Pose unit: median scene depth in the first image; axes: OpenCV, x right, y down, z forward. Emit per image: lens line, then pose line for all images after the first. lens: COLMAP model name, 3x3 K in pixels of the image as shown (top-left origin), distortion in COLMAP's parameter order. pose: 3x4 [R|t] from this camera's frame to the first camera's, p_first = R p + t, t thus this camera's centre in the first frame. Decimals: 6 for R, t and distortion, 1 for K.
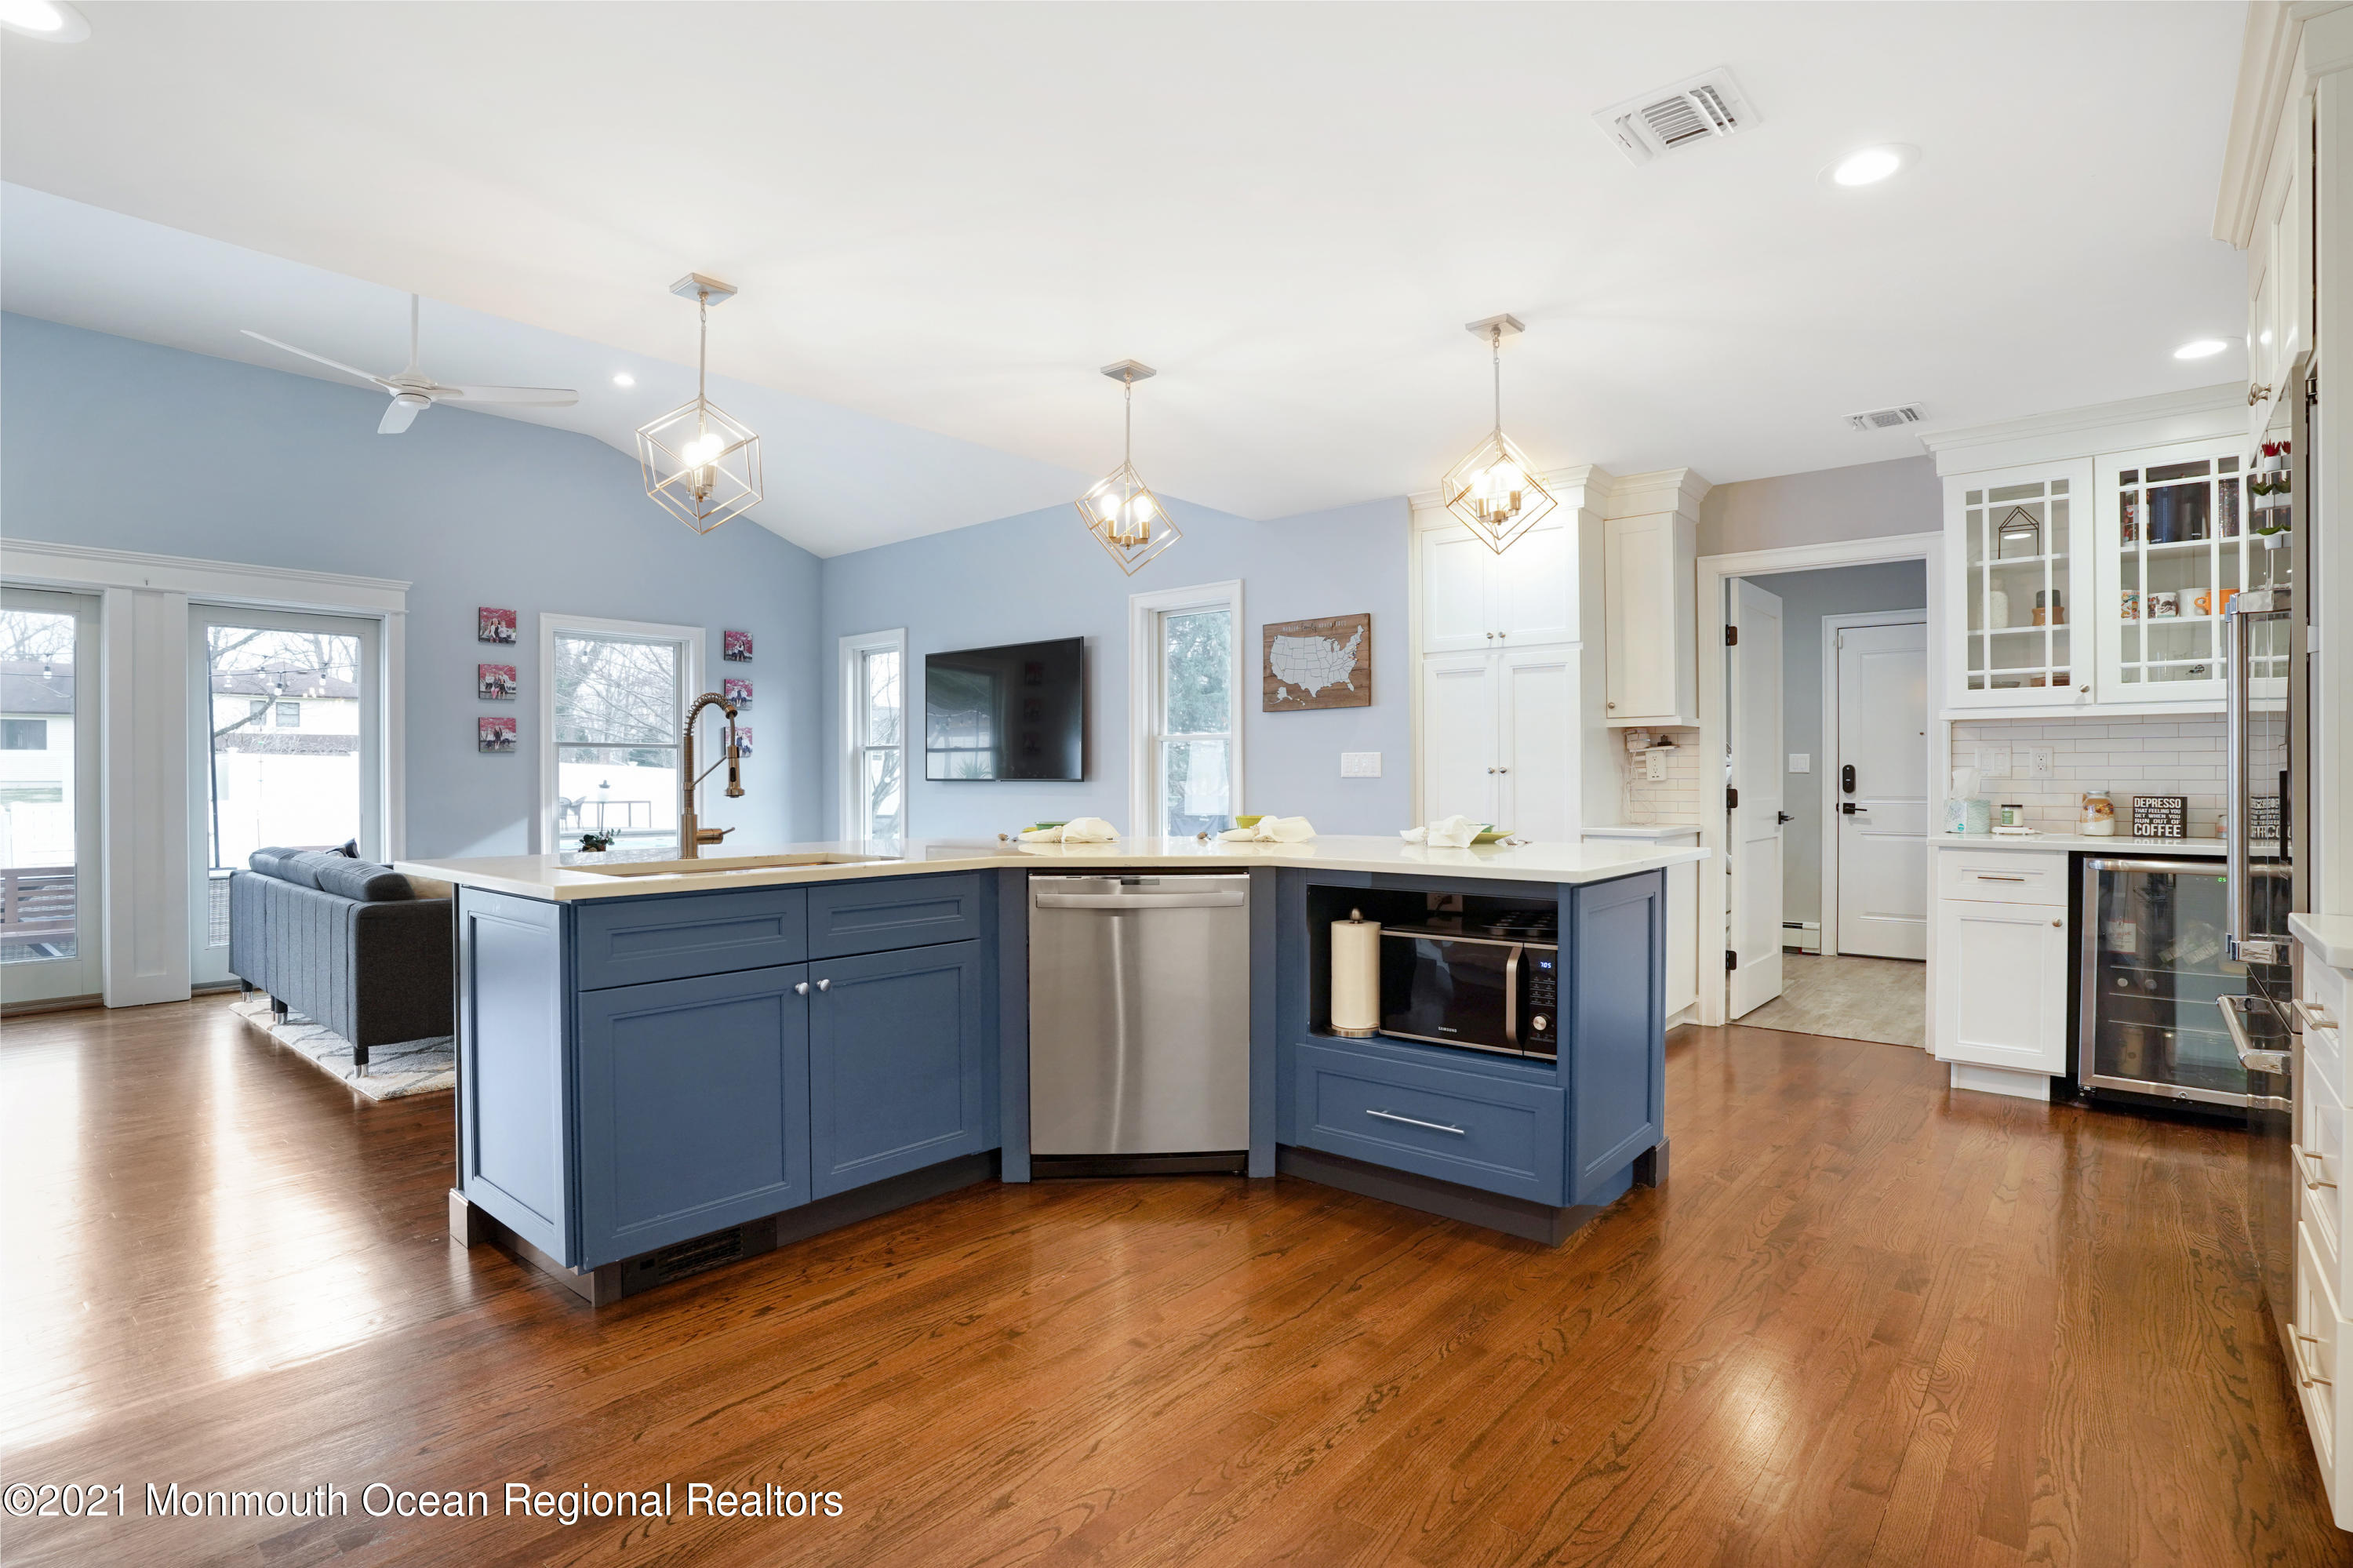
lens RADIAL K [[1152.1, 0, 1169.3], [0, 1152.1, 776.6], [0, 0, 1]] dist [-0.033444, 0.001104]
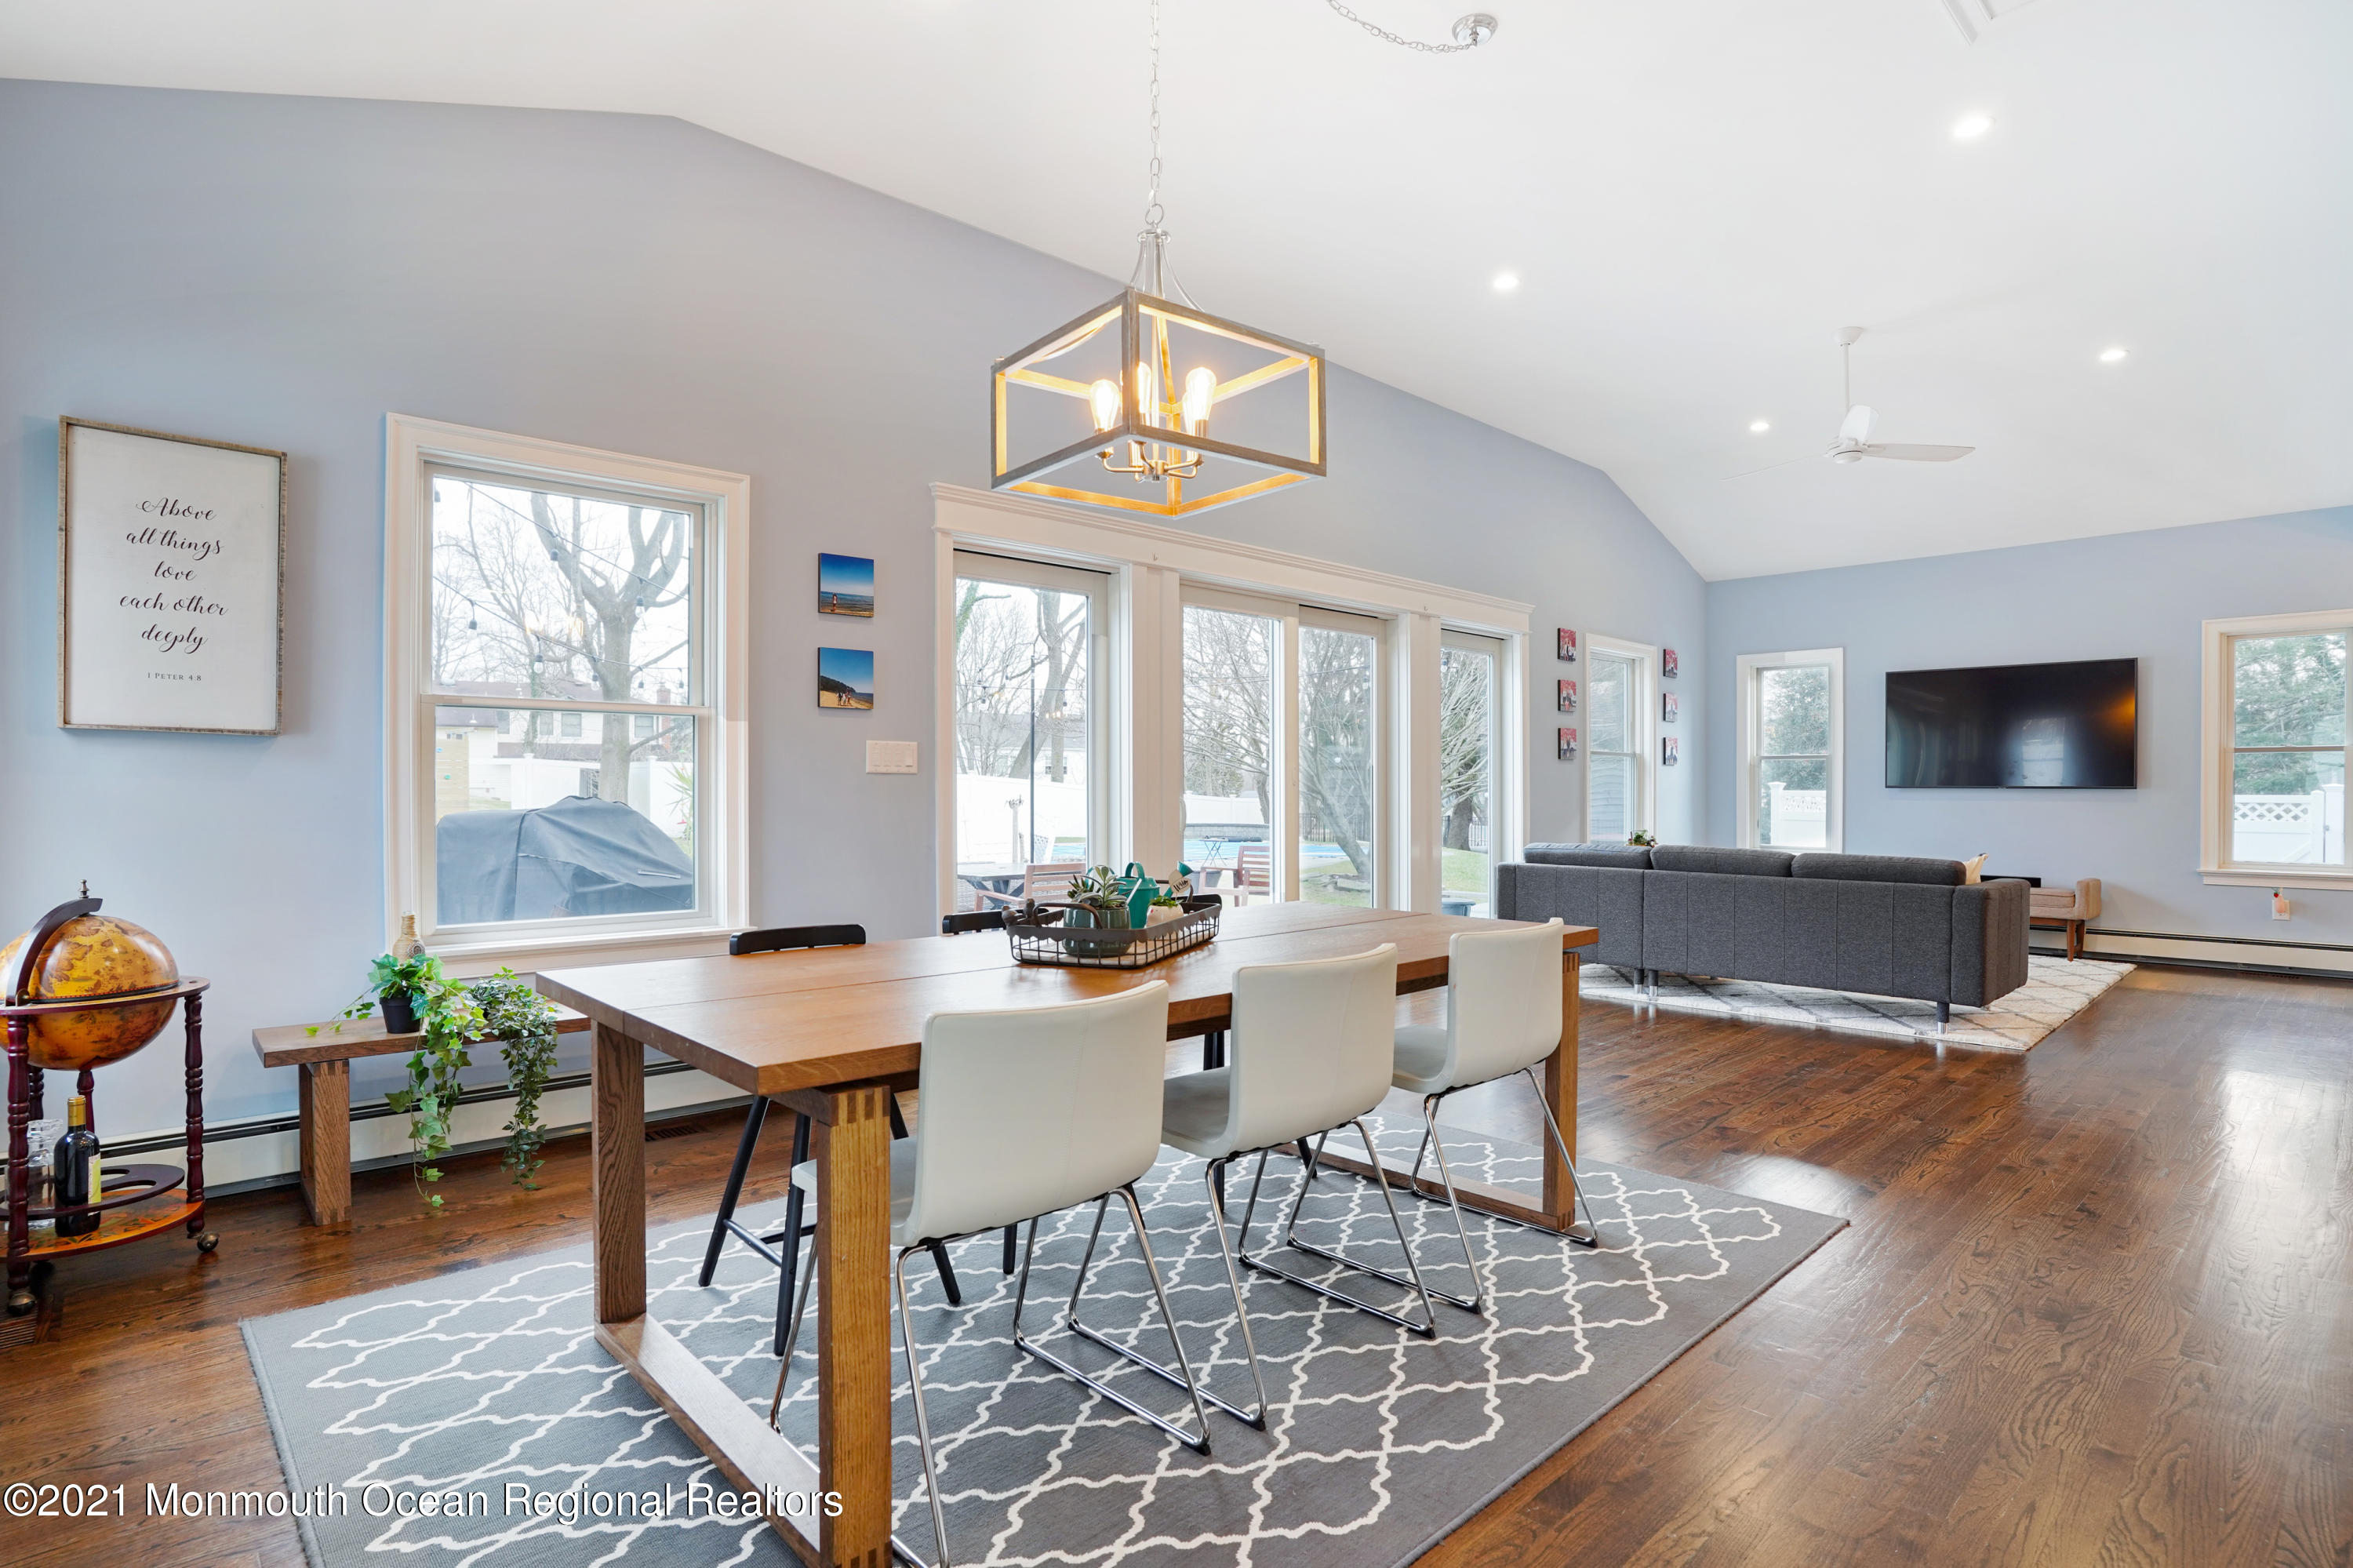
lens RADIAL K [[1152.1, 0, 1169.3], [0, 1152.1, 776.6], [0, 0, 1]] dist [-0.033444, 0.001104]
pose [[0.993064, 0.005625, -0.117439, -1.017519], [-0.006789, 0.999932, -0.009509, 0.010929], [0.117378, 0.010240, 0.993035, -0.187538]]
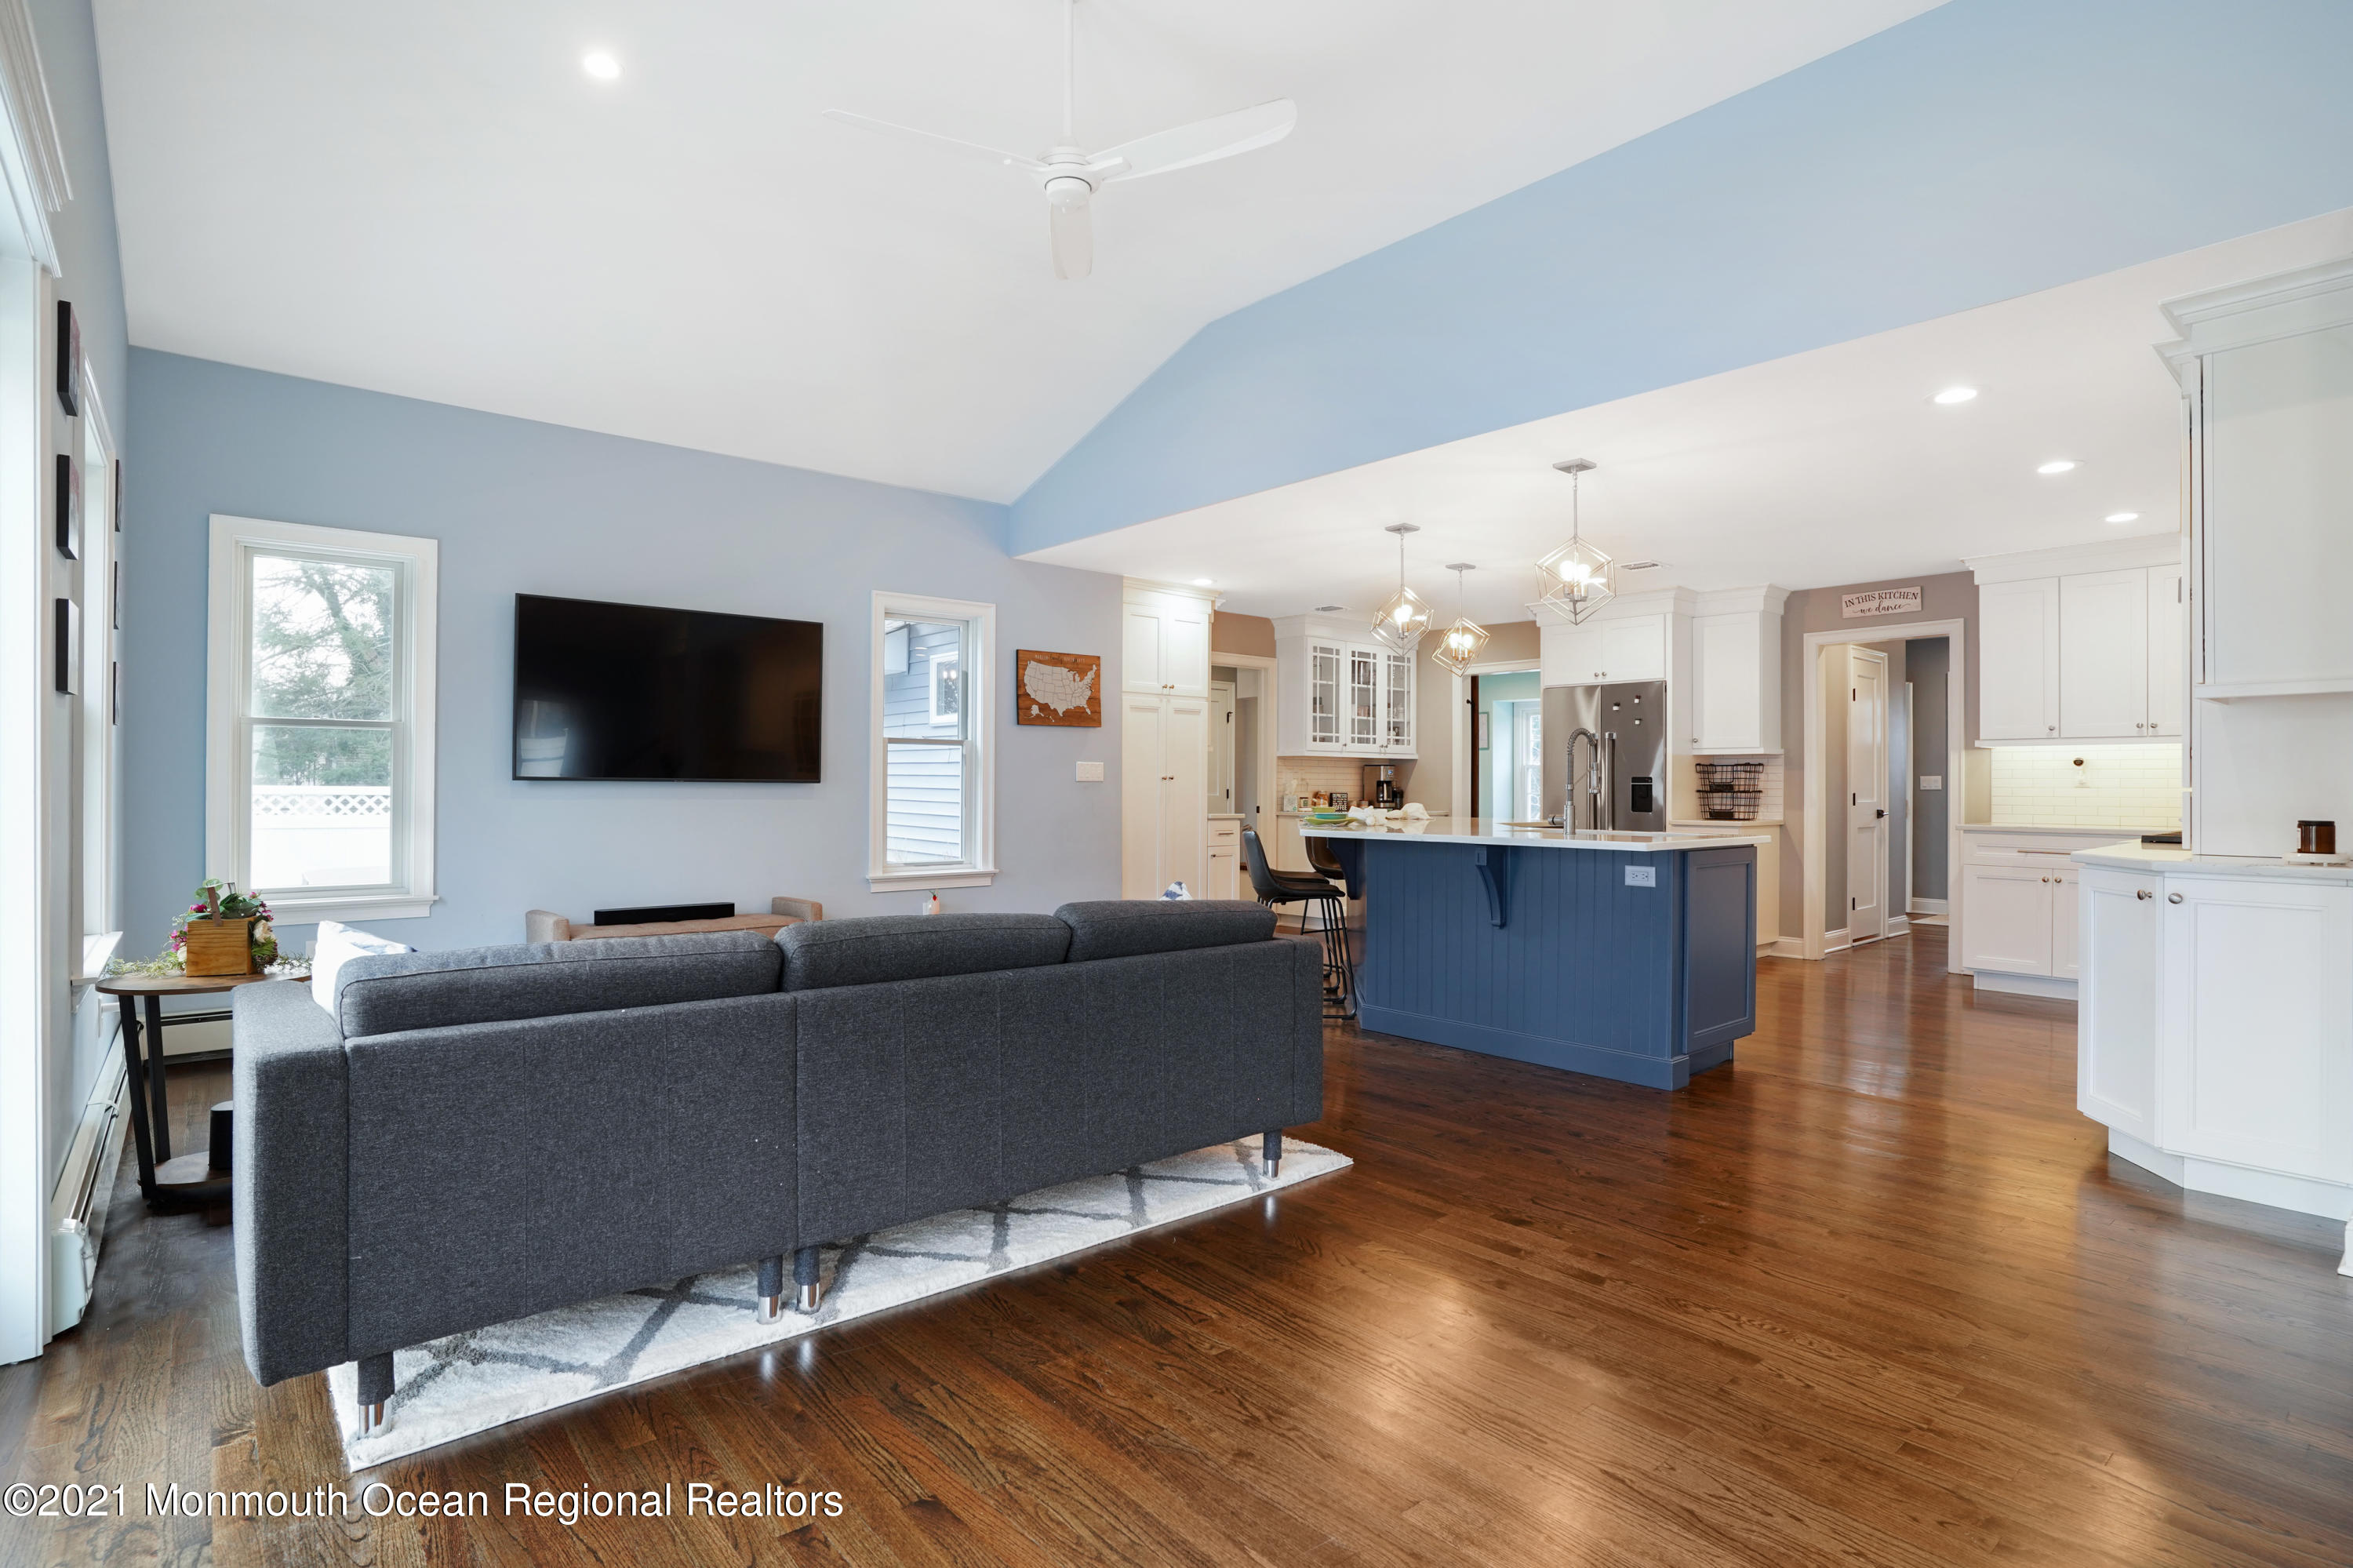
lens RADIAL K [[1152.1, 0, 1169.3], [0, 1152.1, 776.6], [0, 0, 1]] dist [-0.033444, 0.001104]
pose [[0.173605, 0.007899, 0.984784, -1.068018], [-0.008852, 0.999940, -0.006460, 0.003014], [-0.984776, -0.007596, 0.173664, 0.665714]]
